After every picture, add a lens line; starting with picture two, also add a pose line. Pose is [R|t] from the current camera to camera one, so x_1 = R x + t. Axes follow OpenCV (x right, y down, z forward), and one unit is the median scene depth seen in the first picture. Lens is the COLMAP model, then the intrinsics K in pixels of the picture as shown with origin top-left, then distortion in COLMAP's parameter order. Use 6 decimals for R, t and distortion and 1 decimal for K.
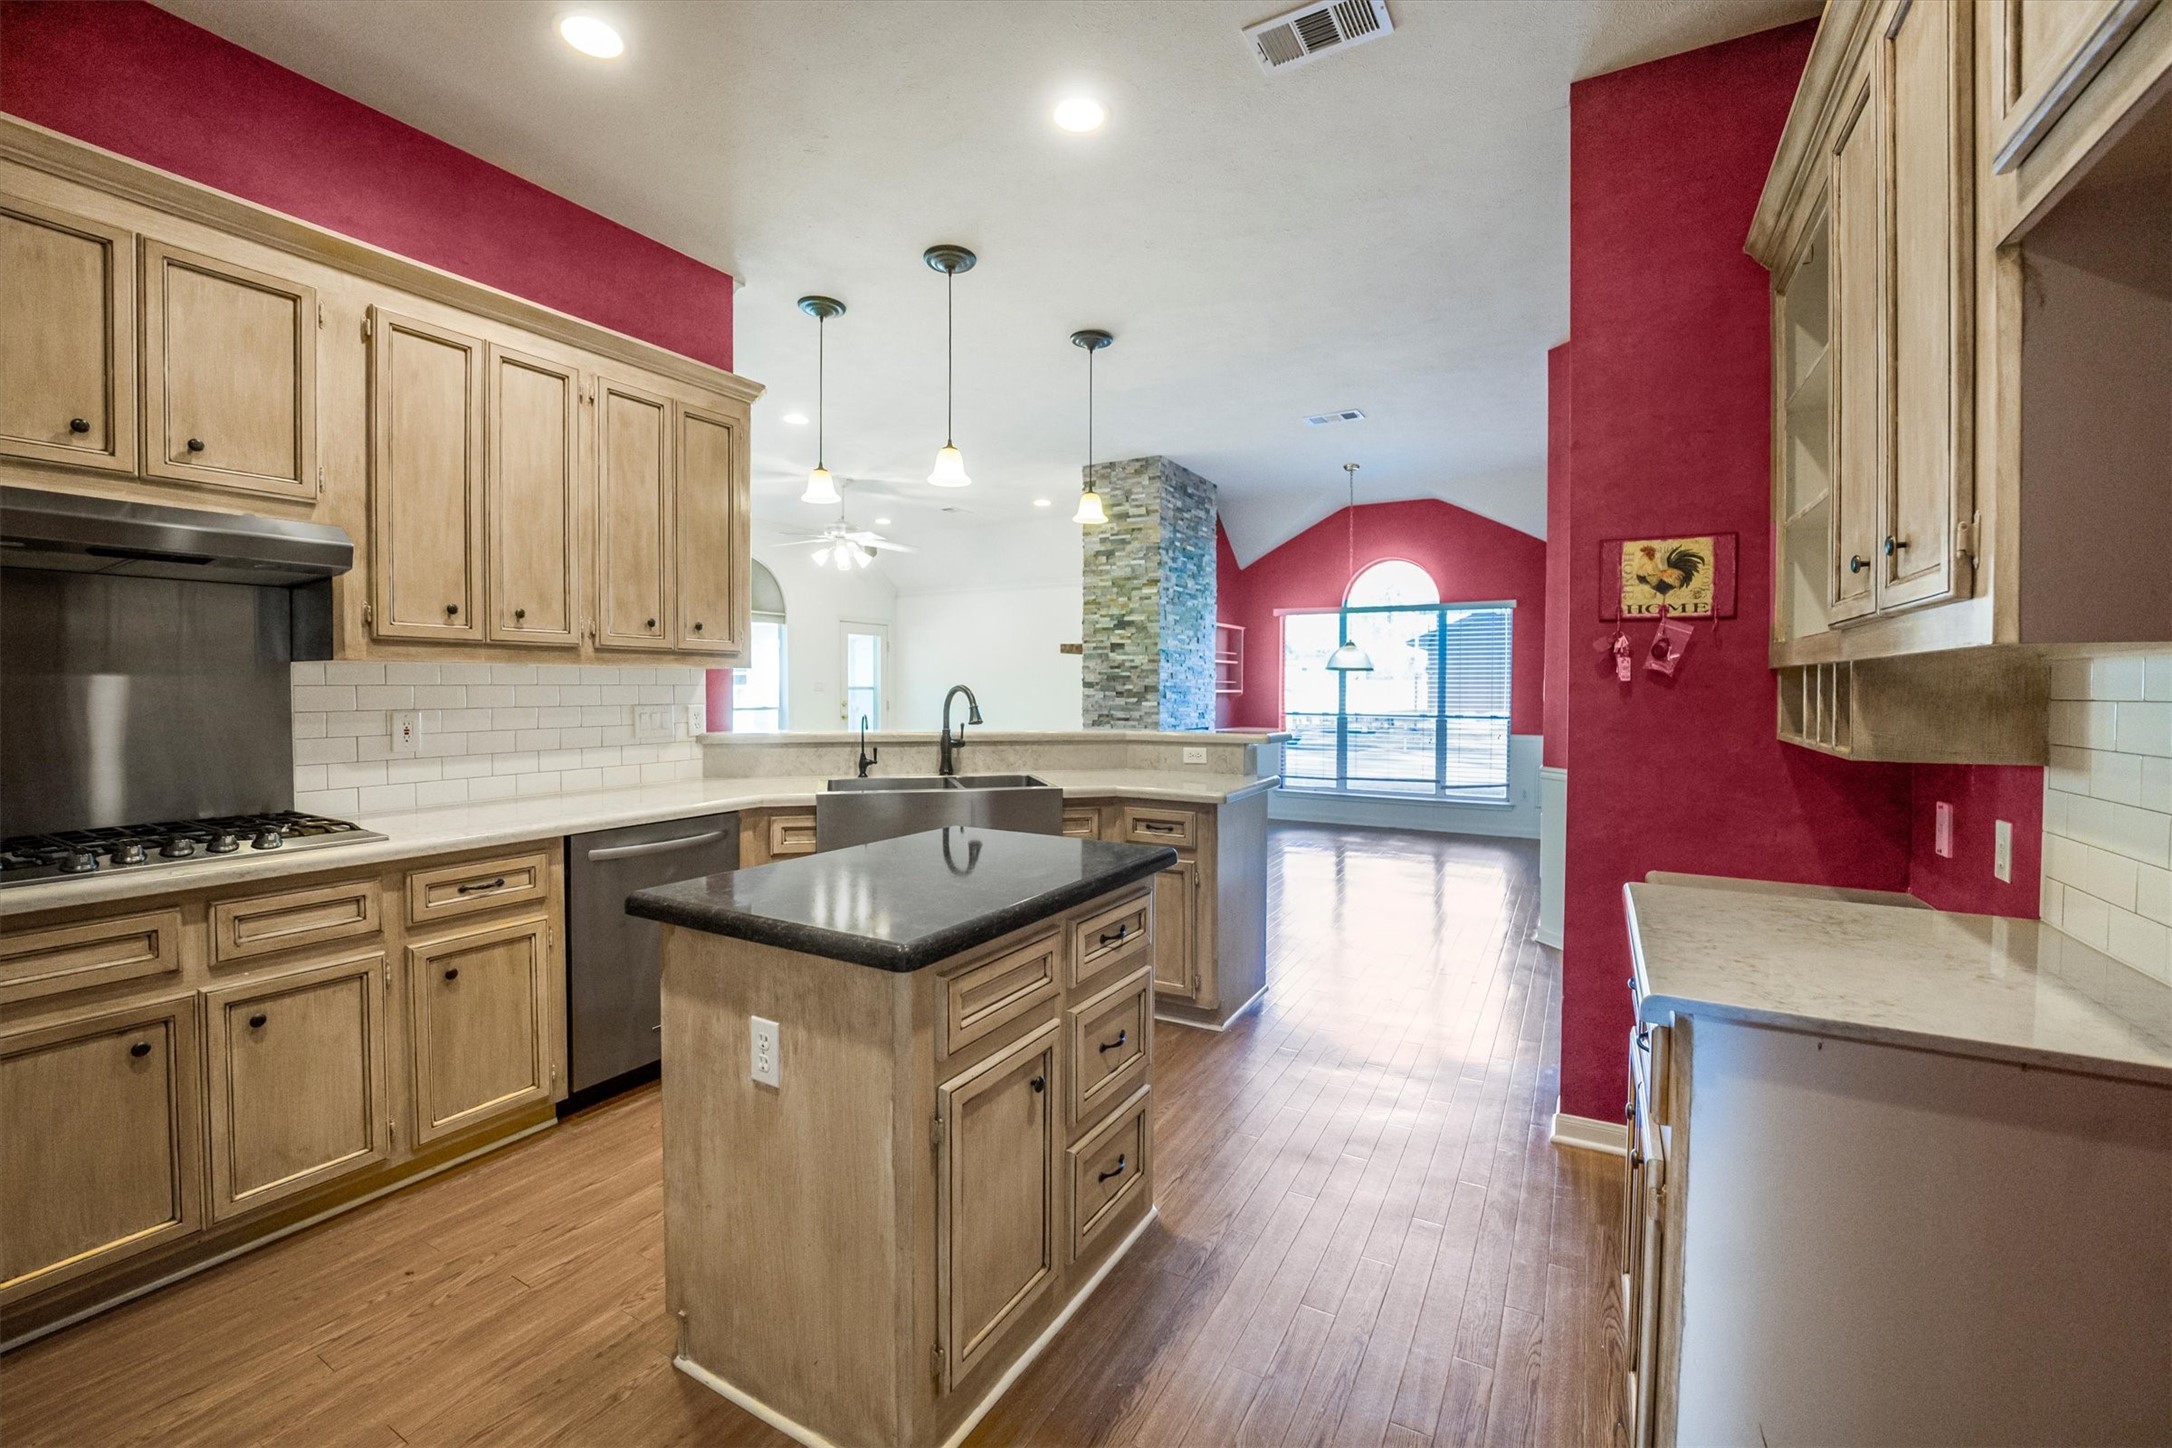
lens RADIAL K [[899.7, 0, 1079.0], [0, 899.7, 714.9], [0, 0, 1]] dist [-0.019547, 0.000349]
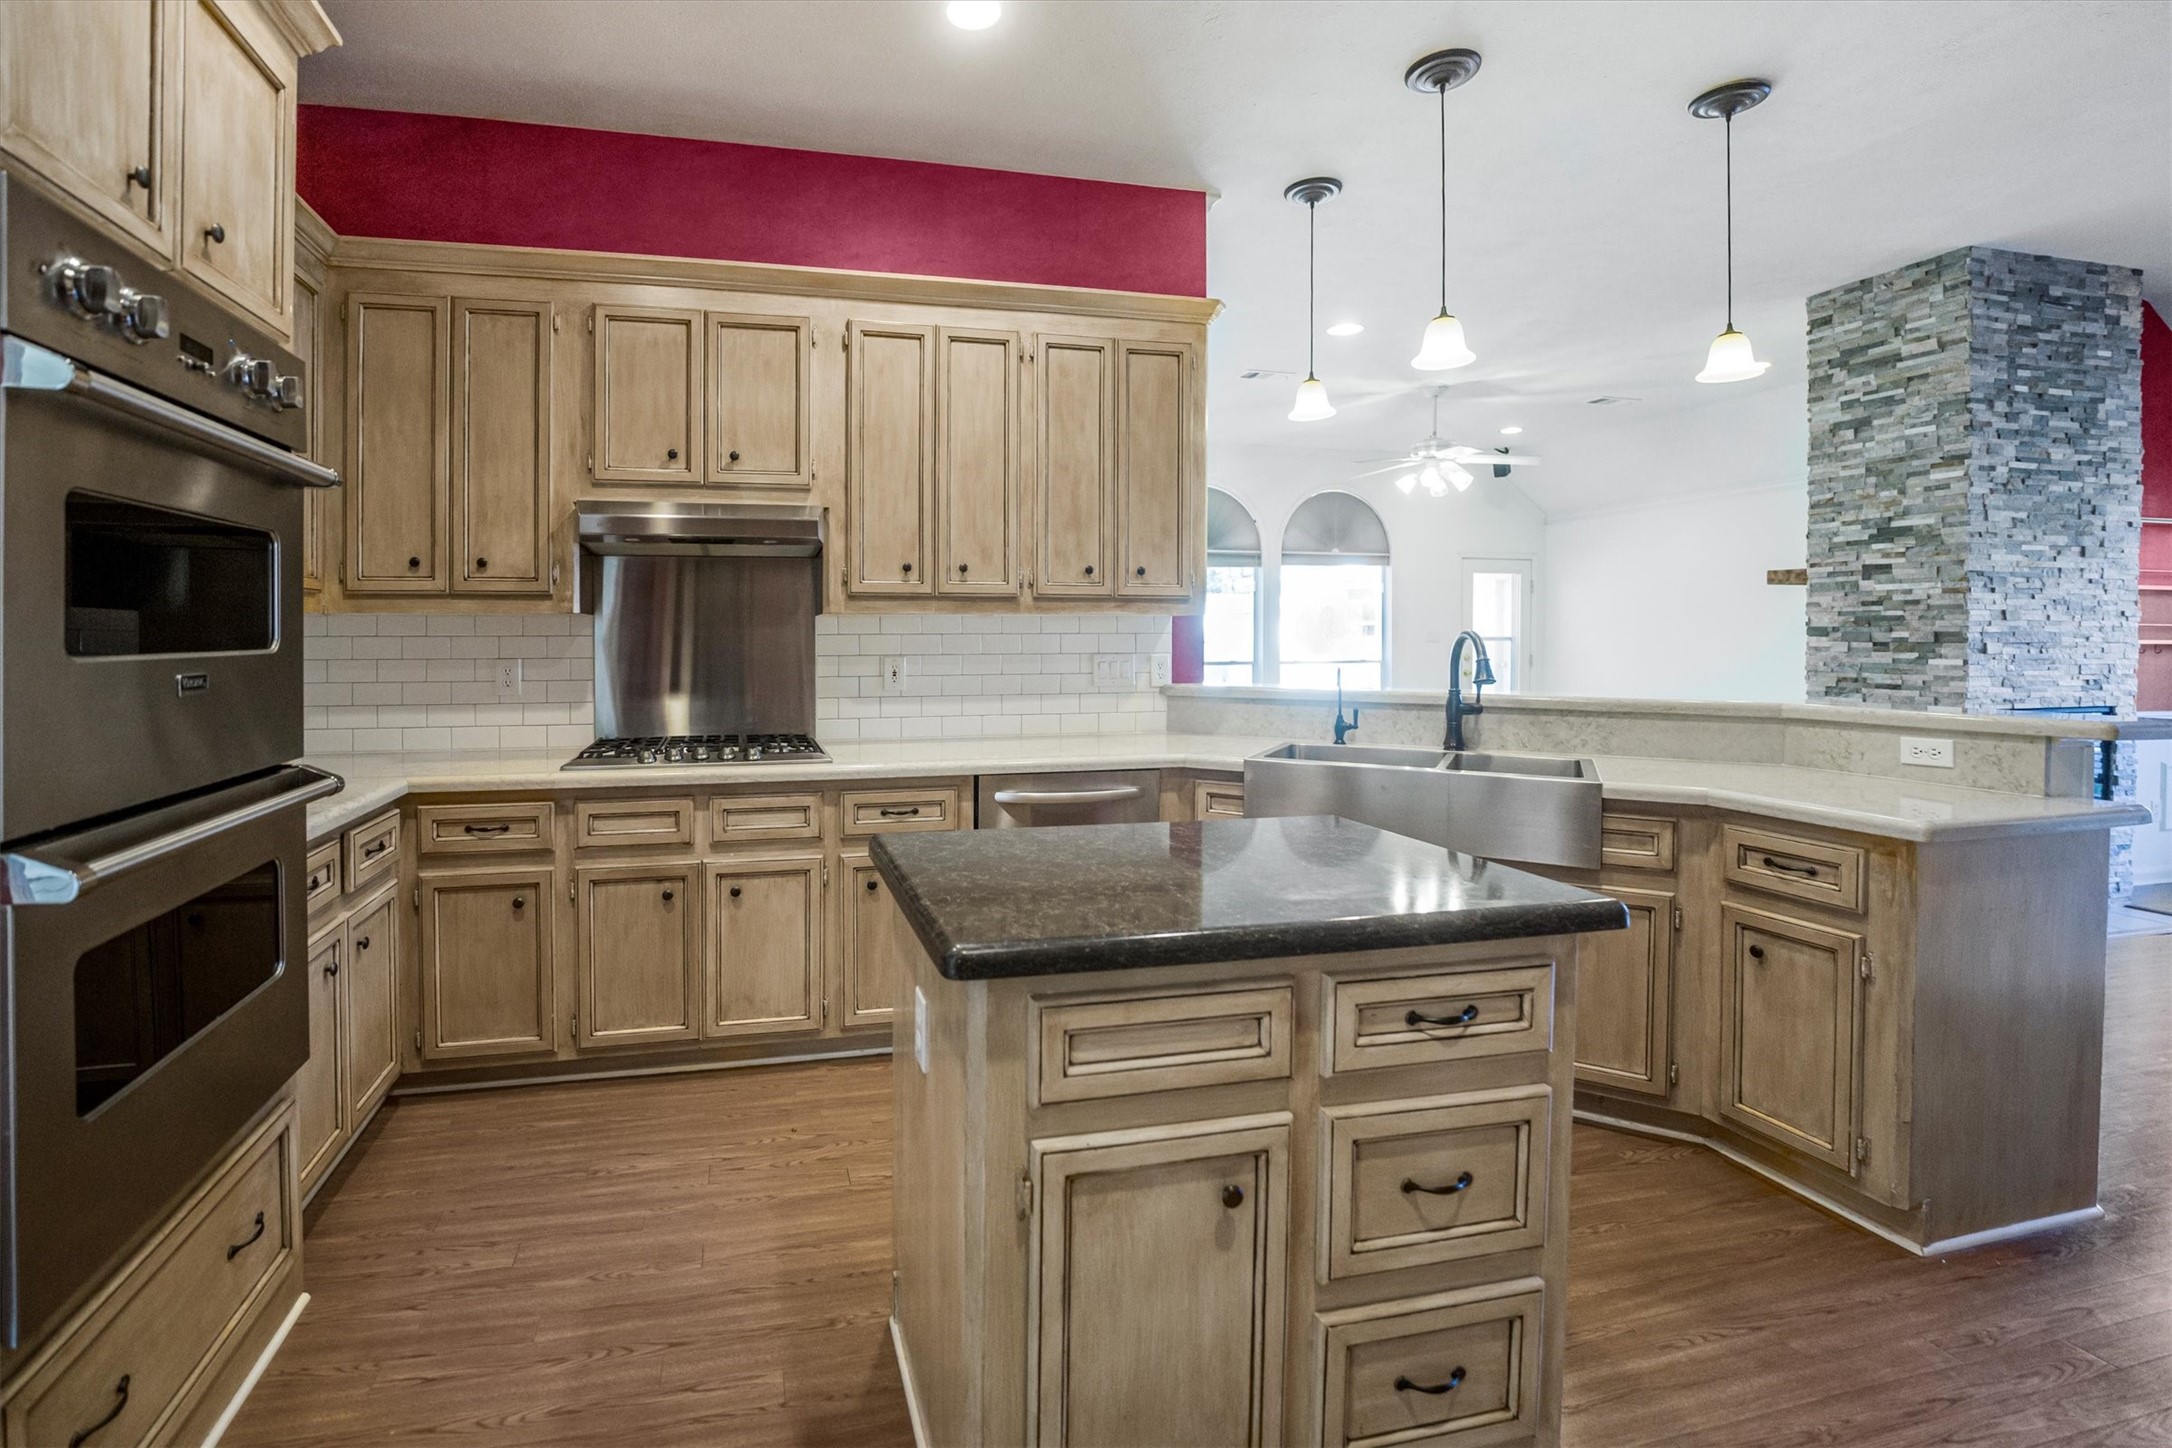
lens RADIAL K [[944.0, 0, 933.5], [0, 944.0, 654.9], [0, 0, 1]] dist [-0.021500, 0.000374]
pose [[0.665615, 0.009744, -0.746232, 0.185874], [-0.020470, 0.999777, -0.005204, -0.000305], [0.746015, 0.018739, 0.665666, 0.183134]]
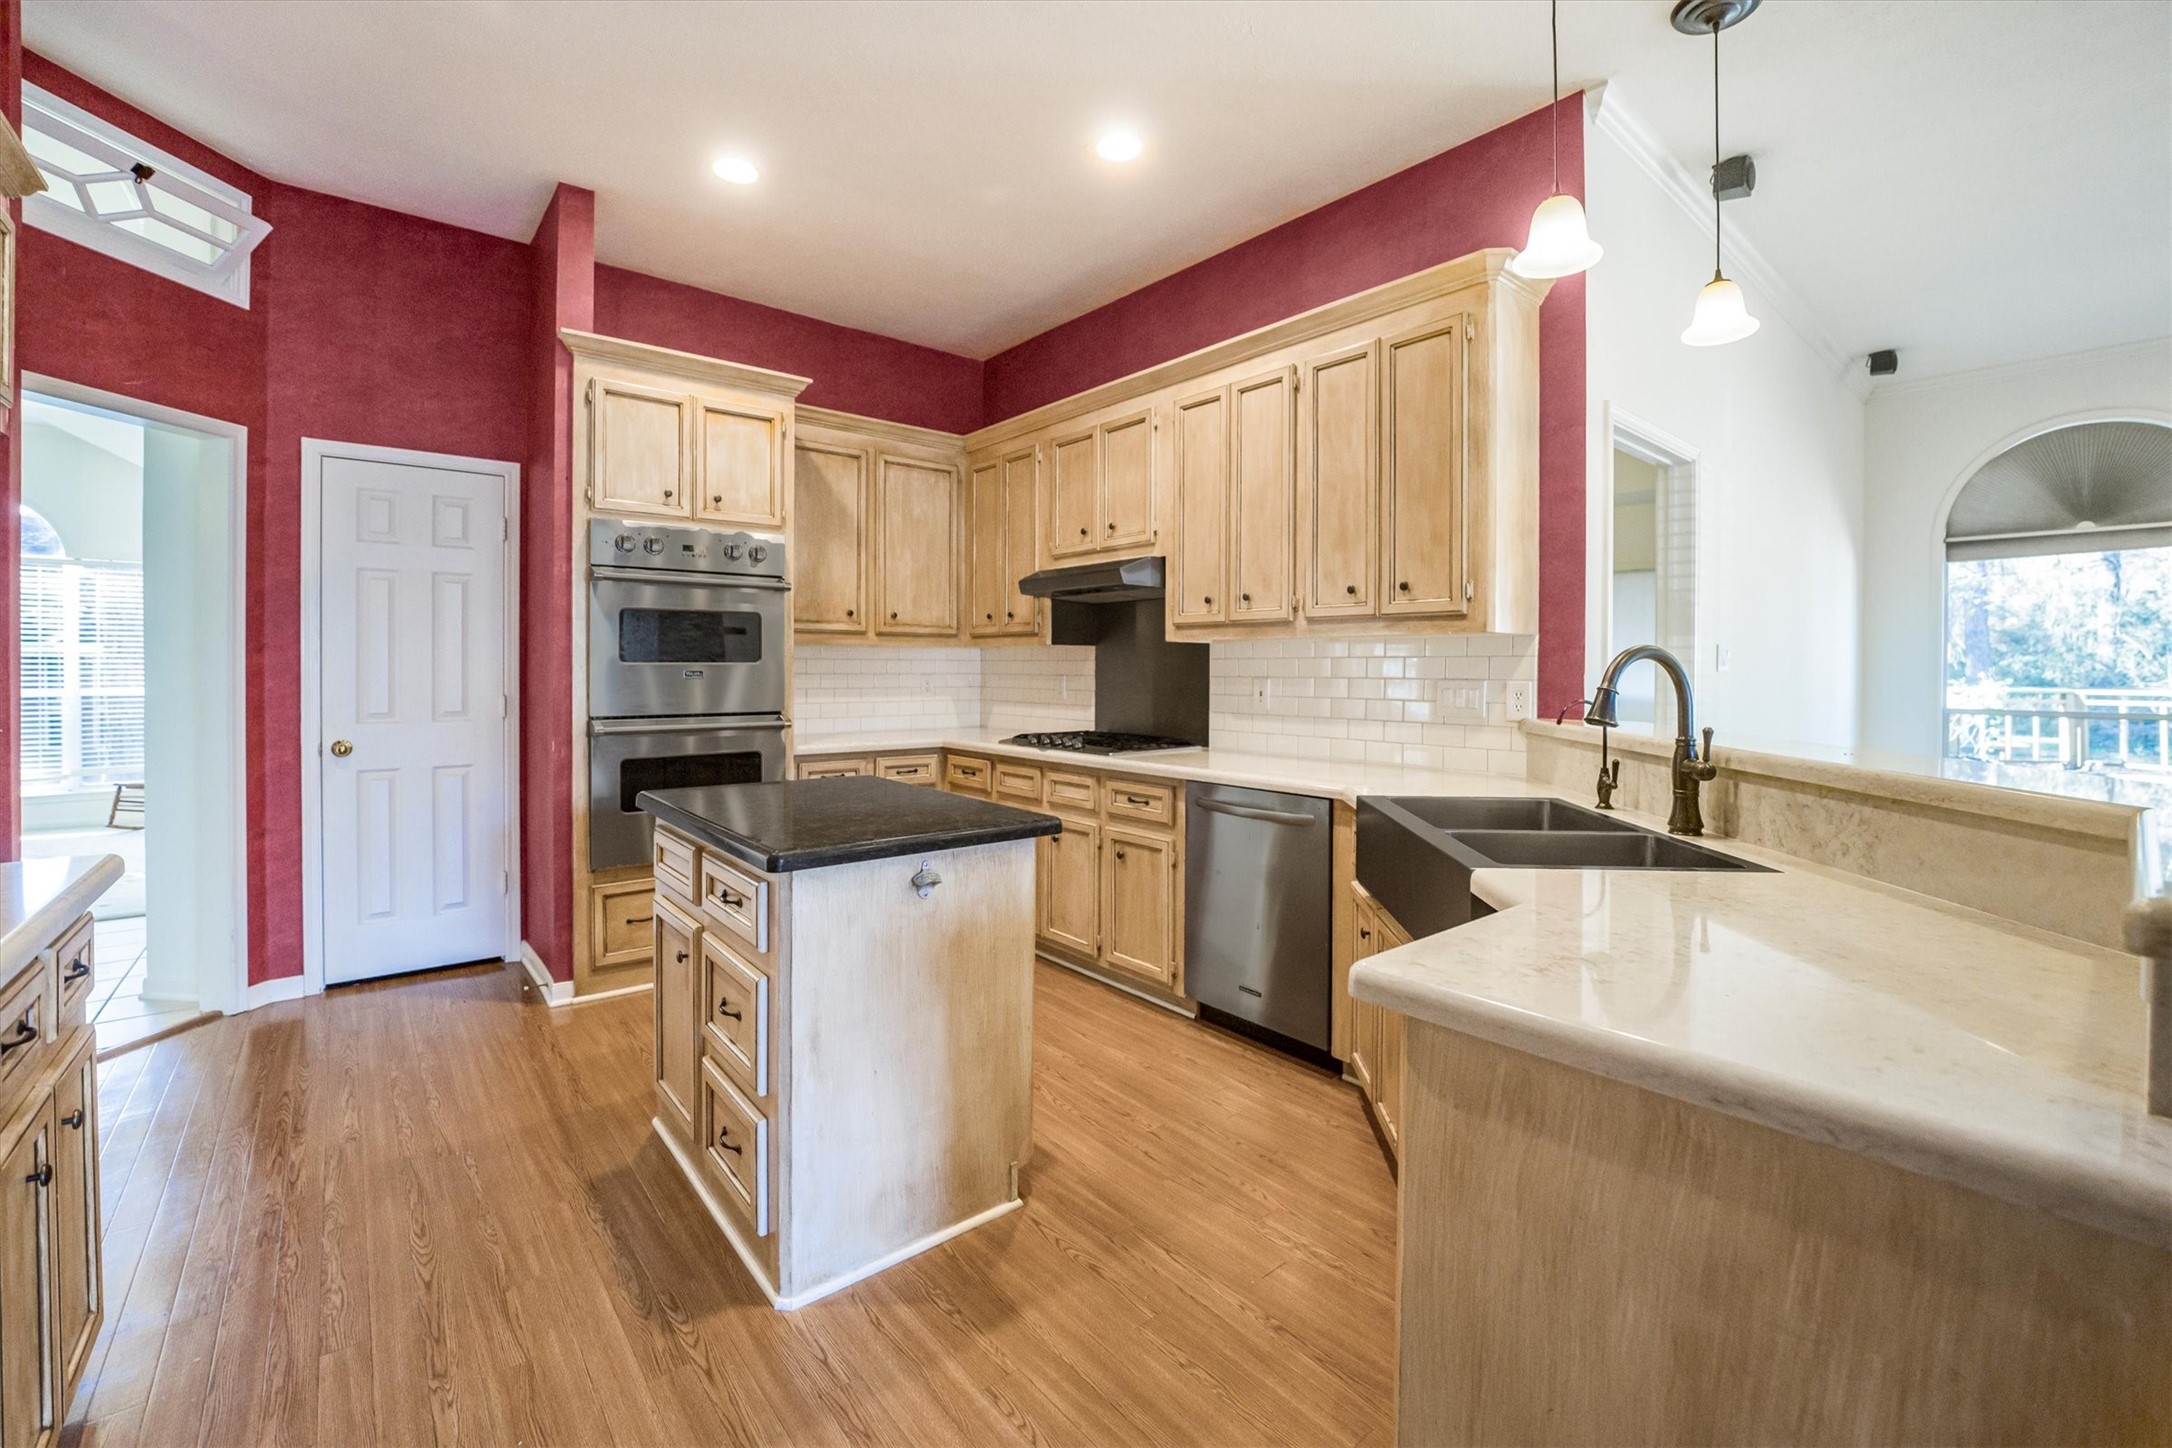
lens RADIAL K [[908.9, 0, 1073.1], [0, 908.9, 677.6], [0, 0, 1]] dist [-0.020980, 0.000298]
pose [[-0.358806, 0.003999, -0.933404, 0.524073], [-0.037615, 0.999117, 0.018740, -0.016820], [0.932654, 0.041834, -0.358338, 1.079419]]
